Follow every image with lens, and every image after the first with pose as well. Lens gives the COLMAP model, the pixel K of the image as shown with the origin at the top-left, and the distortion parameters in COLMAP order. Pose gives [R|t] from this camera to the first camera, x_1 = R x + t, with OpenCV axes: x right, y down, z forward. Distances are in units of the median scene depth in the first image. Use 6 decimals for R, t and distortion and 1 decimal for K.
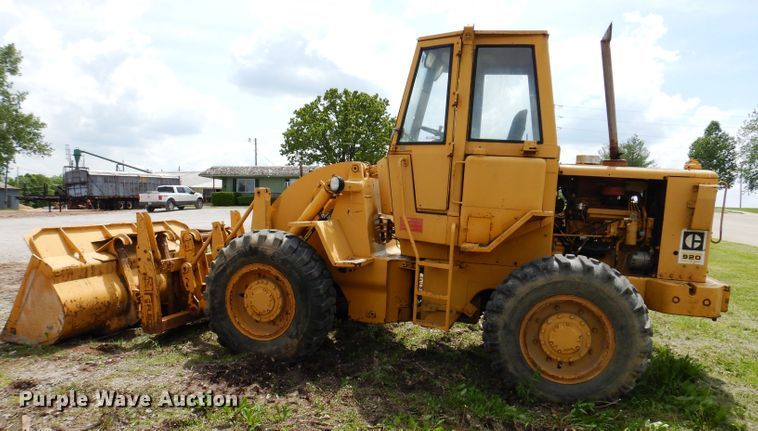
lens RADIAL K [[534.4, 0, 382.9], [0, 534.4, 238.4], [0, 0, 1]] dist [0.013855, 0.002476]
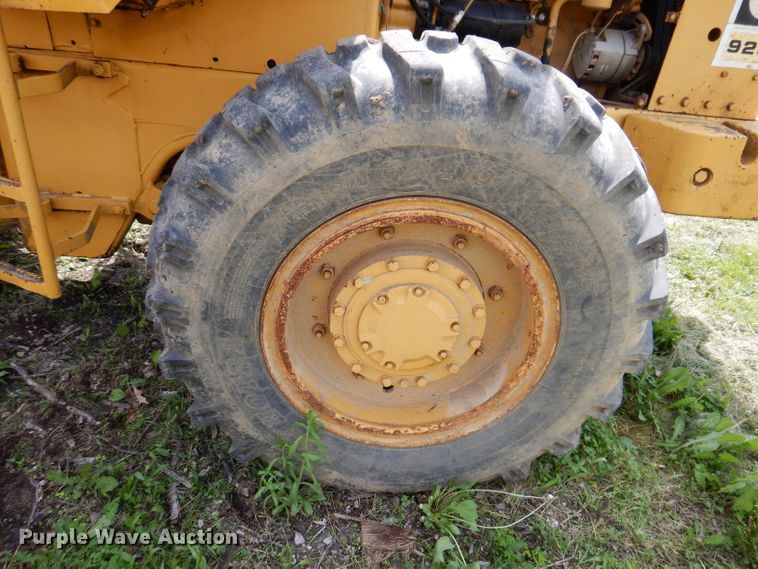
lens RADIAL K [[542.3, 0, 379.2], [0, 542.3, 287.4], [0, 0, 1]] dist [0.017188, -0.012500]
pose [[0.959919, -0.105337, 0.259732, 0.228121], [-0.017823, 0.901873, 0.431633, 0.026602], [-0.279712, -0.418962, 0.863847, 0.691570]]
